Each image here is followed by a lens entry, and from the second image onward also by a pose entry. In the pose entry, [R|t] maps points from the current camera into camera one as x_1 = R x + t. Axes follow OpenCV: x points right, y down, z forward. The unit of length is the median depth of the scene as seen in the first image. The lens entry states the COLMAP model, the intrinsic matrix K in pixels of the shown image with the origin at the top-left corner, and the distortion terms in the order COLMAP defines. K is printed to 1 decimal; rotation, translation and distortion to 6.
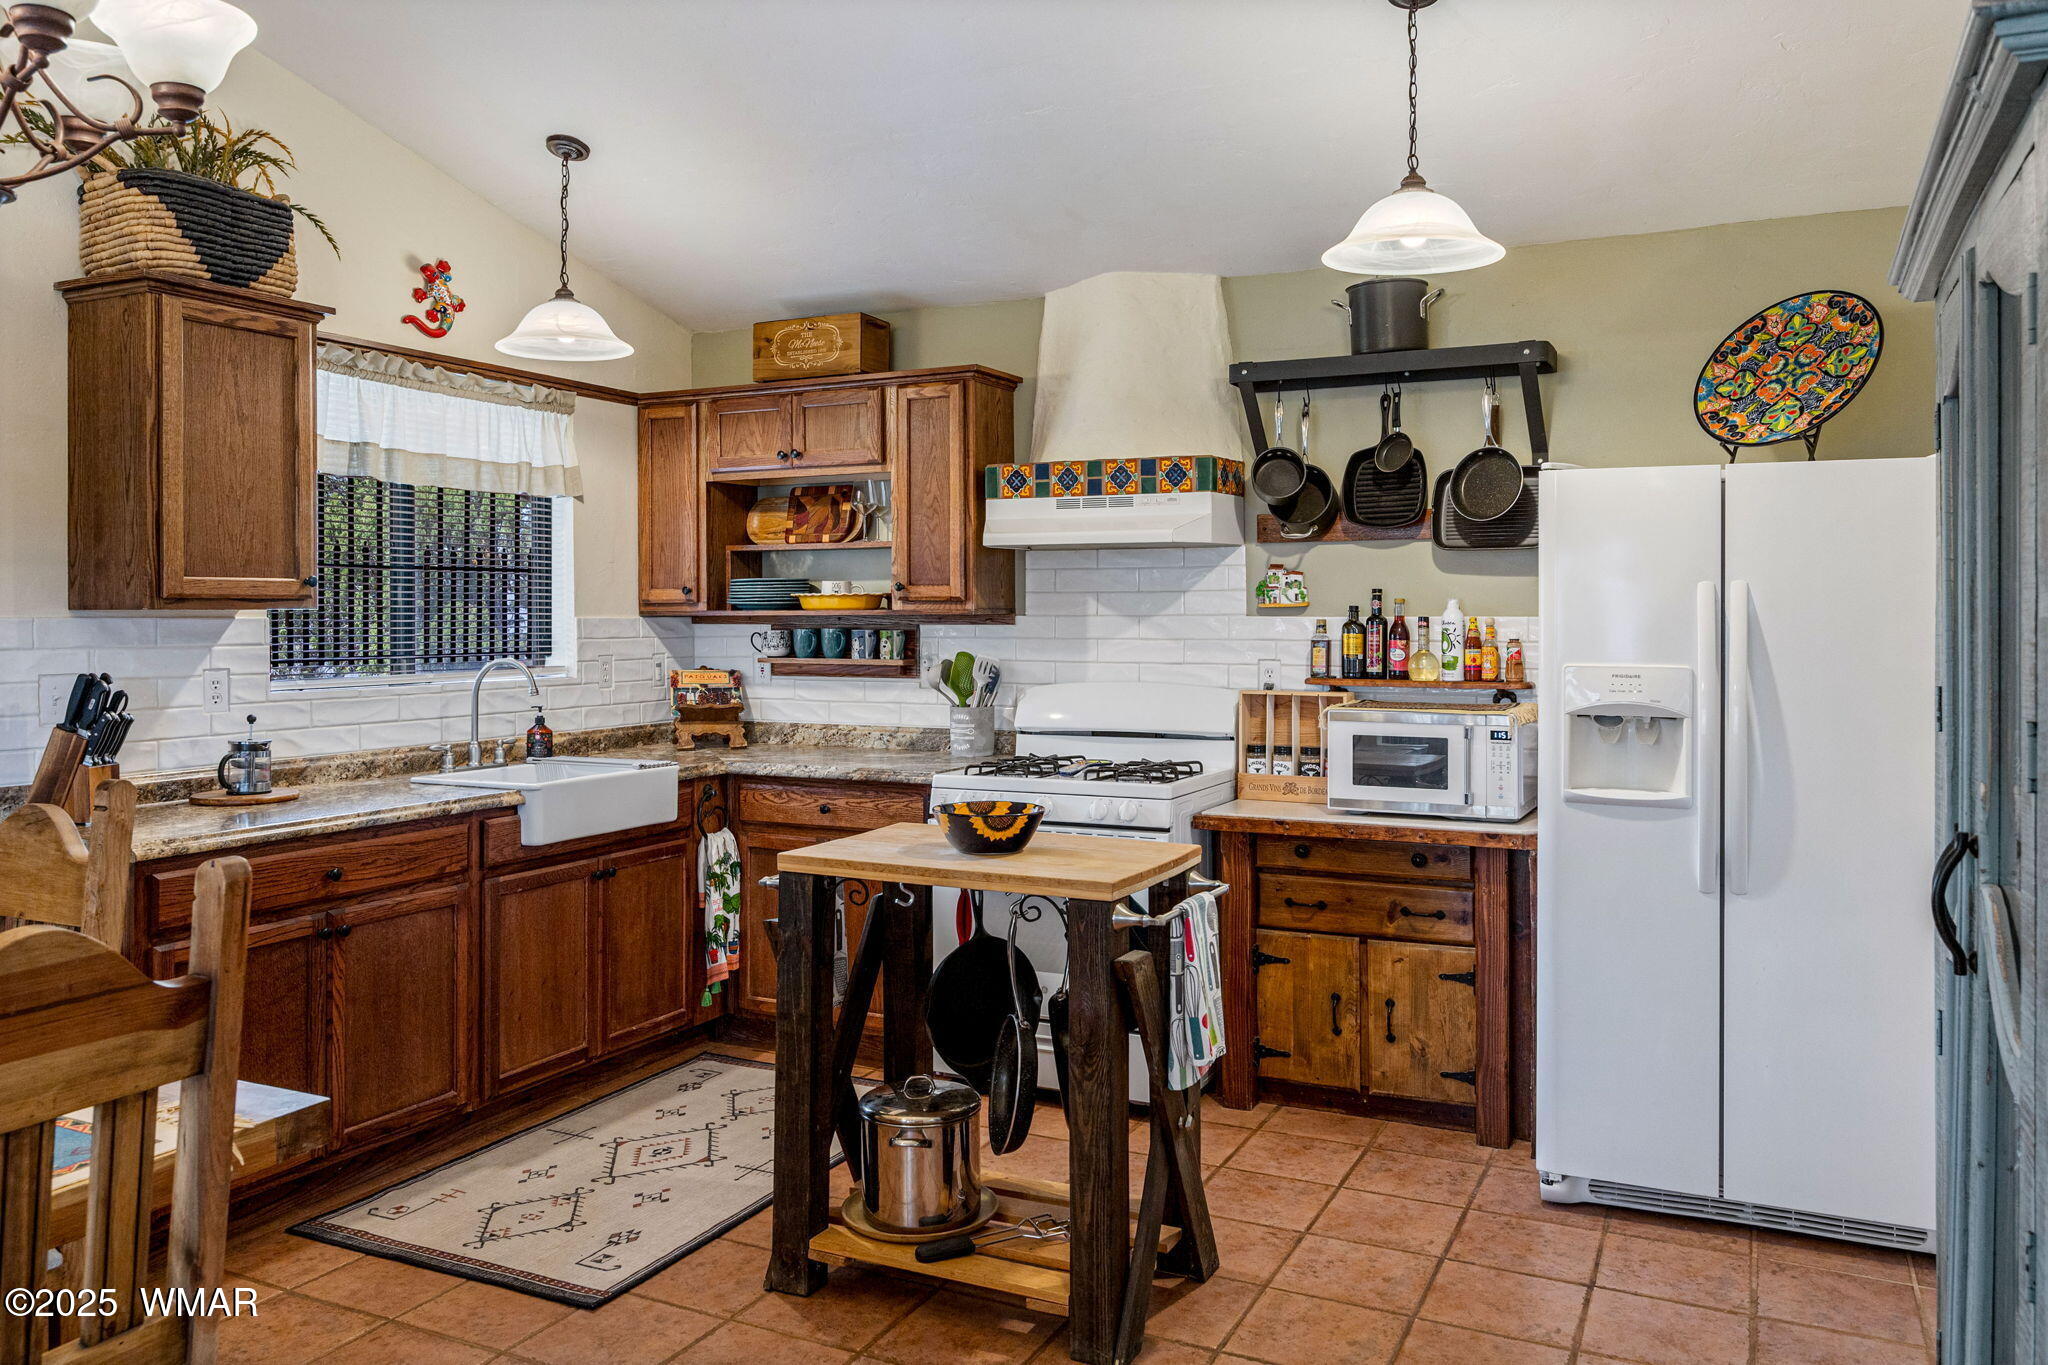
lens RADIAL K [[1498.3, 0, 1025.9], [0, 1498.3, 617.1], [0, 0, 1]] dist [-0.000083, 0.000263]
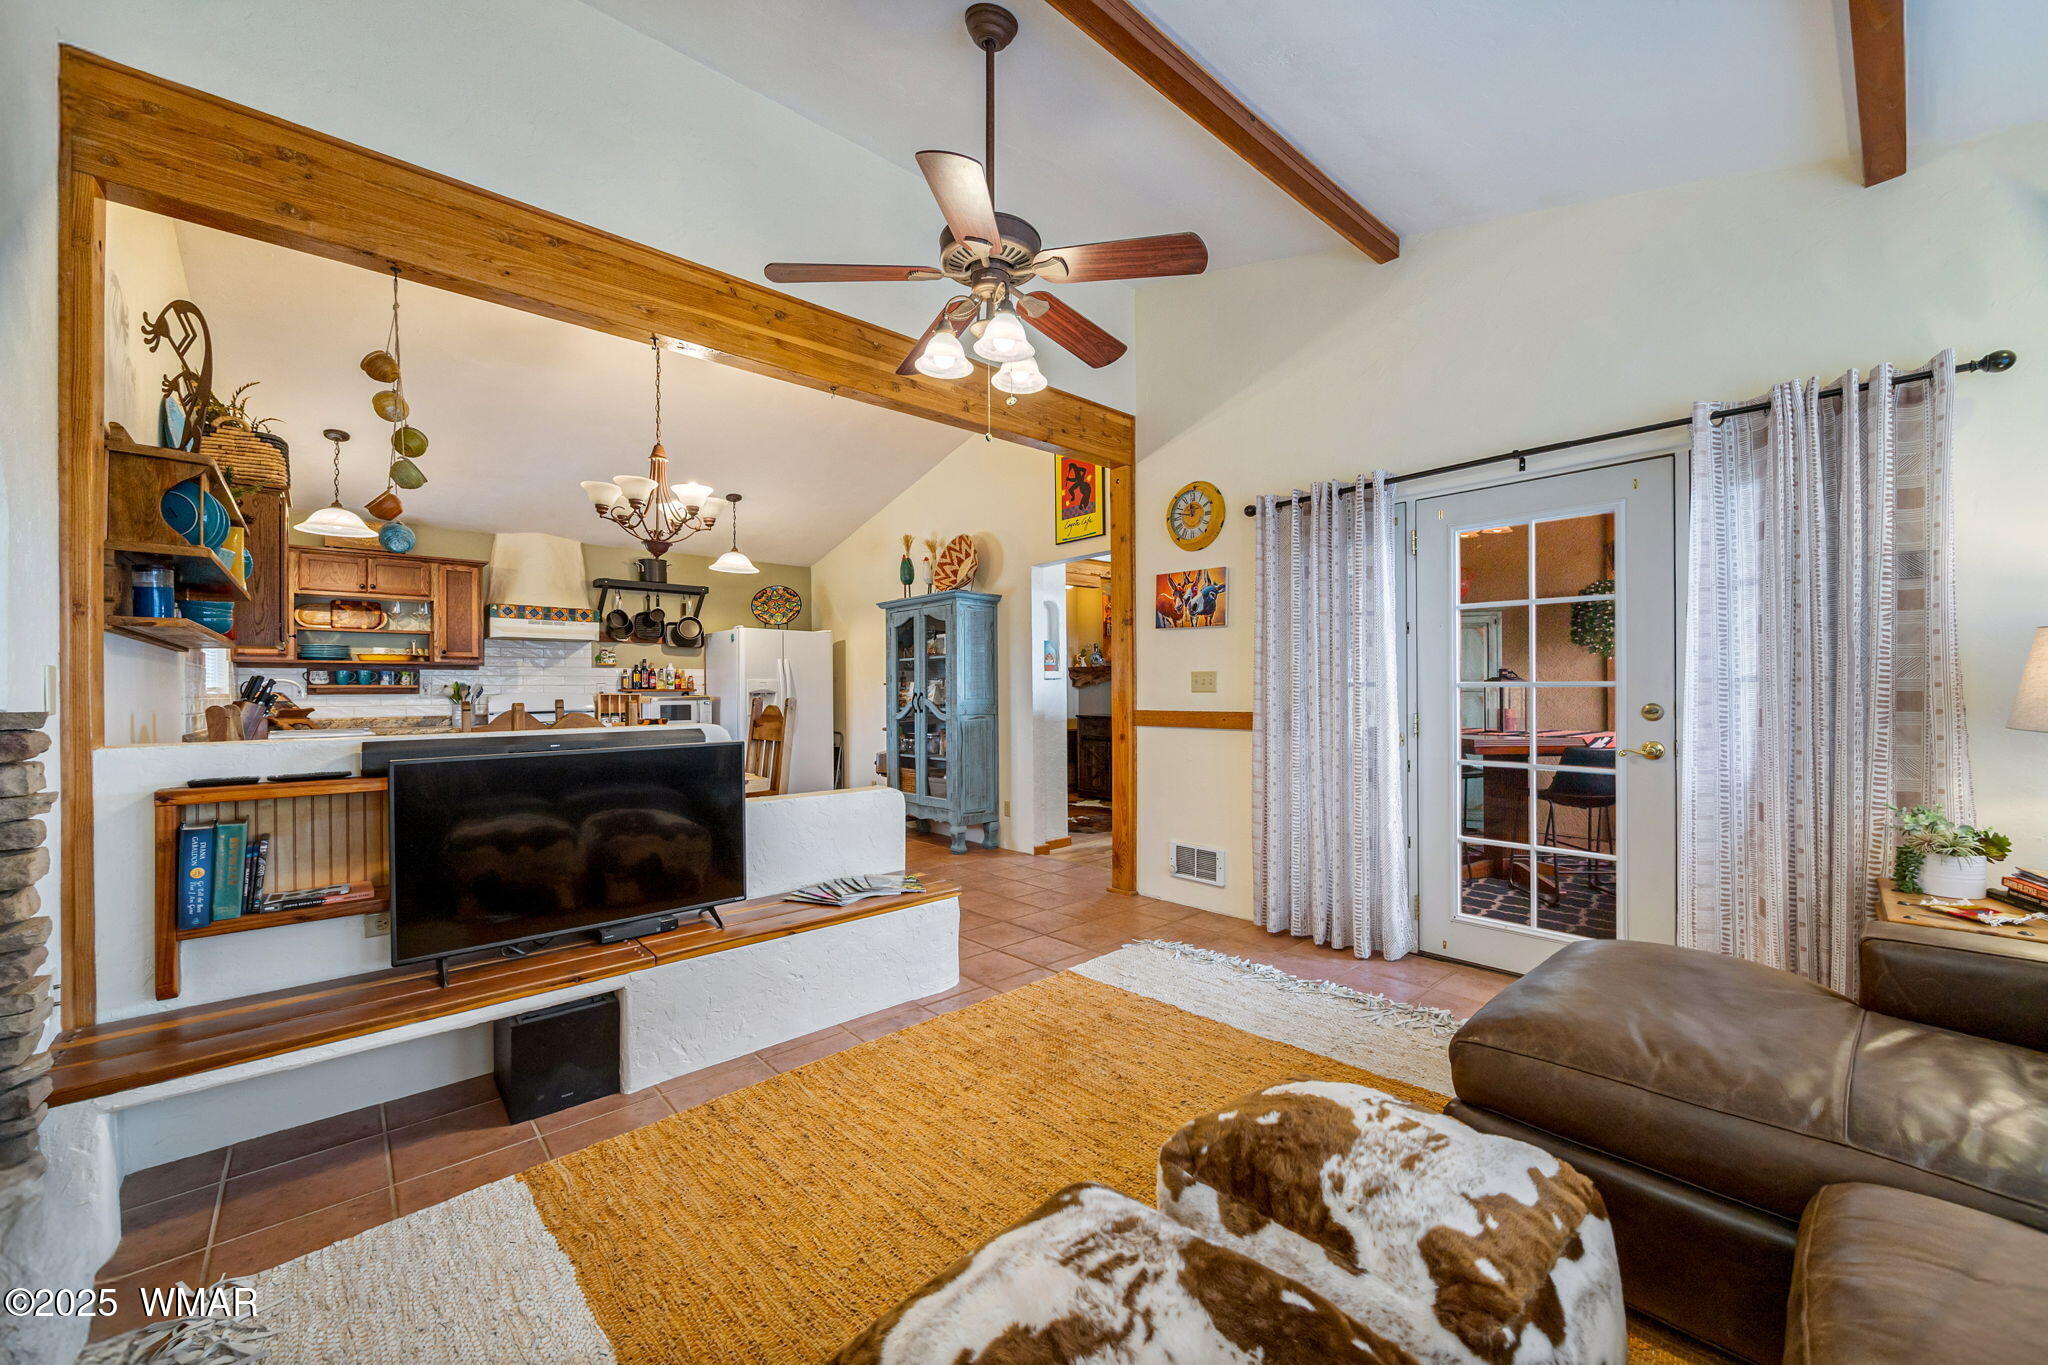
lens RADIAL K [[786.9, 0, 1026.5], [0, 786.9, 686.1], [0, 0, 1]] dist [0.000662, 0.000071]
pose [[0.377986, 0.004228, 0.925802, -0.924013], [0.010243, 0.999909, -0.008749, 0.056013], [-0.925755, 0.012790, 0.377908, -0.302742]]
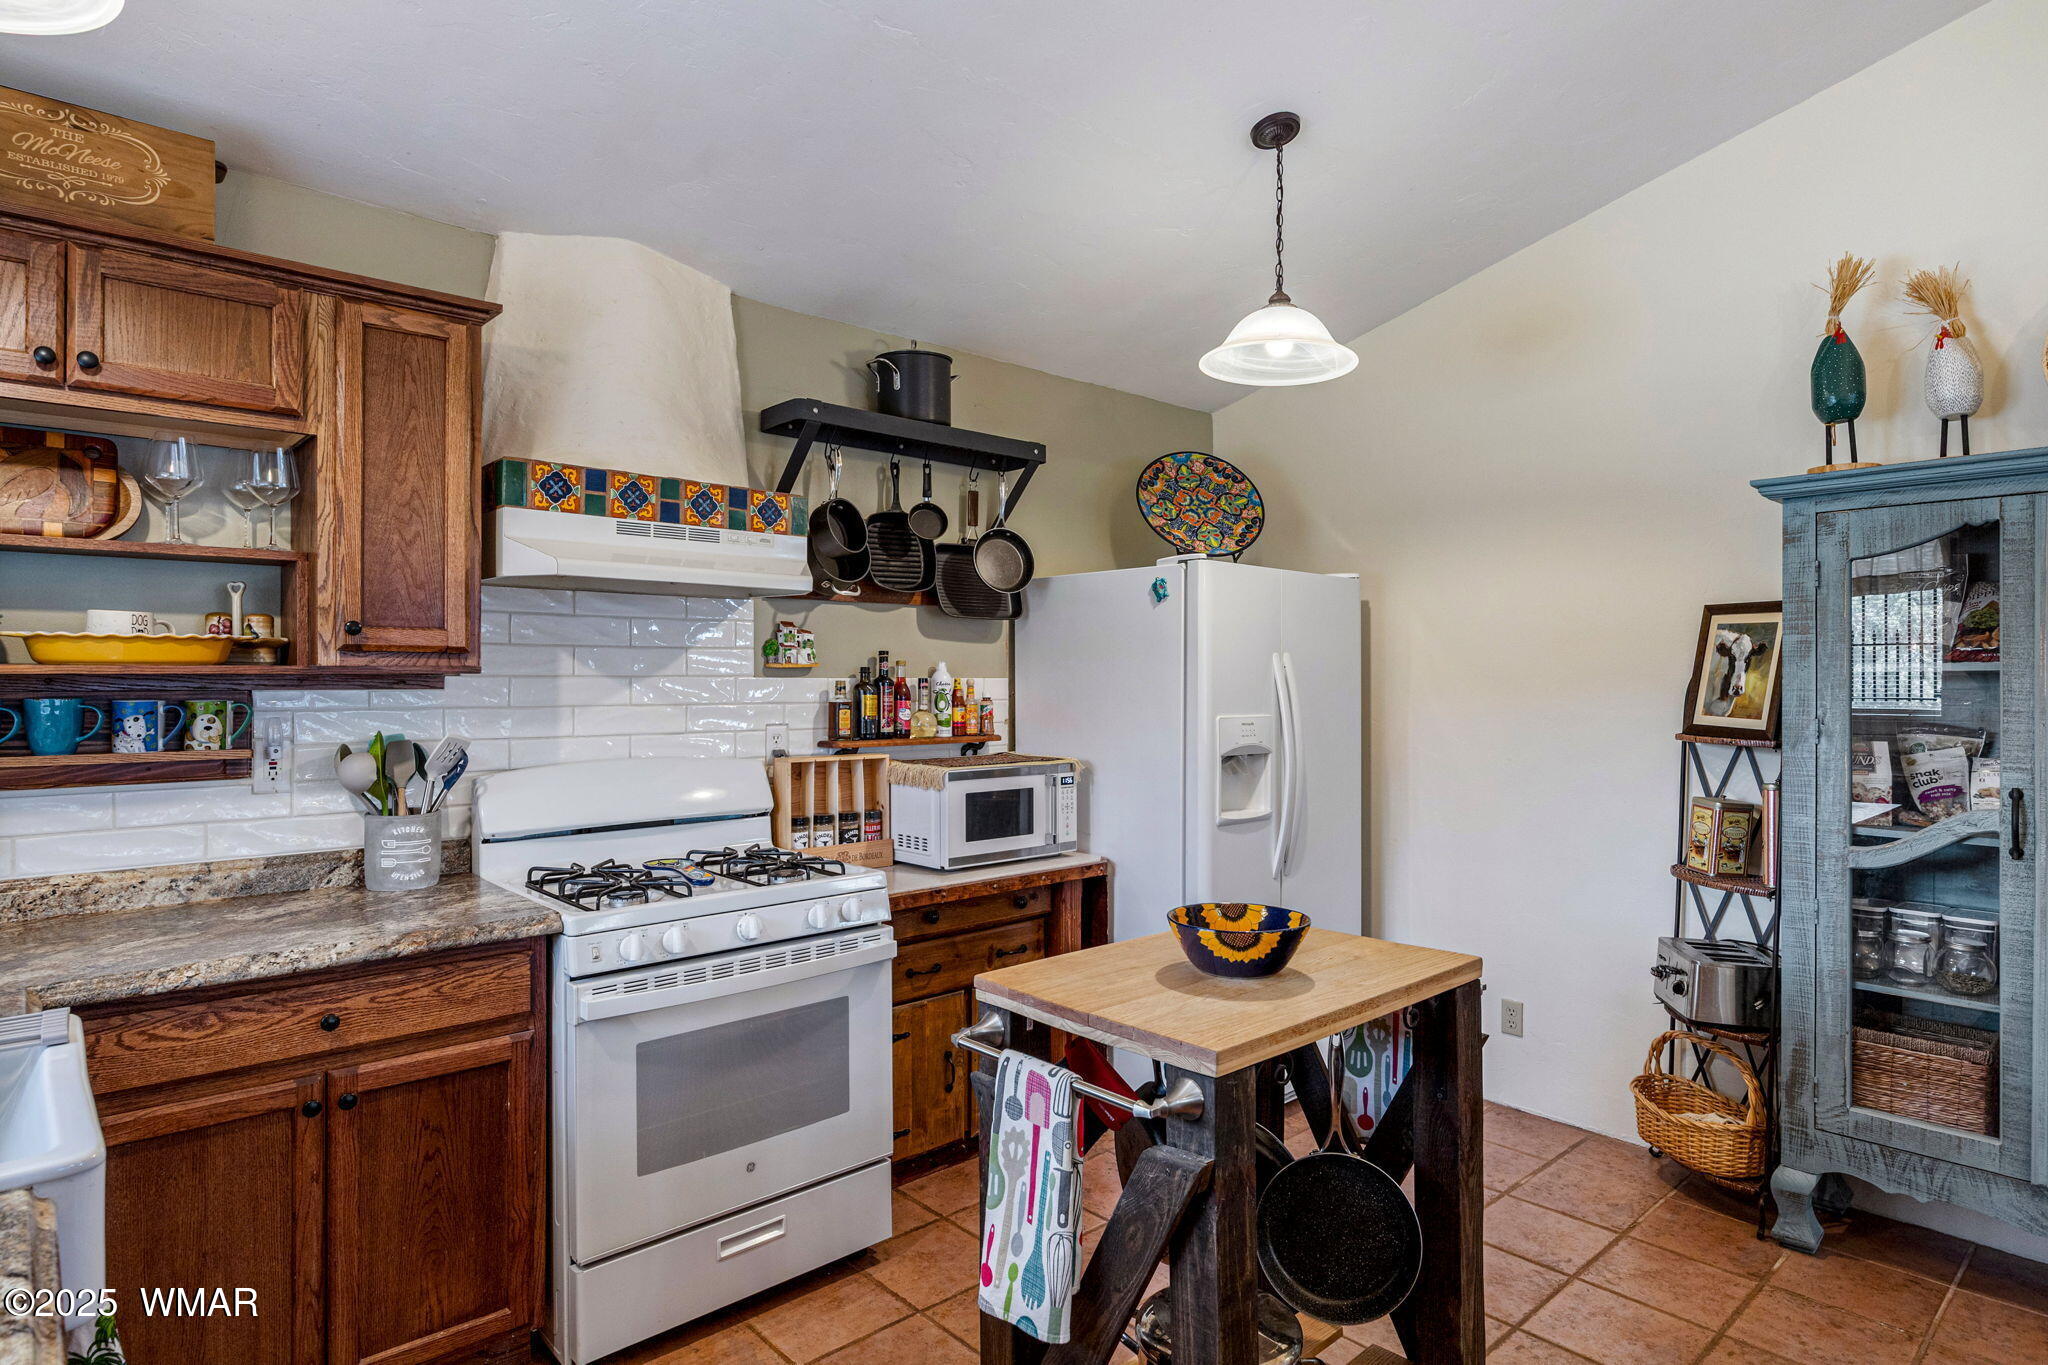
lens RADIAL K [[1125.8, 0, 1028.3], [0, 1125.8, 681.3], [0, 0, 1]] dist [-0.003814, -0.001323]
pose [[0.363912, -0.001962, 0.931431, -0.438788], [-0.000454, 0.999997, 0.002284, 0.000197], [-0.931433, -0.001254, 0.363910, 0.617915]]
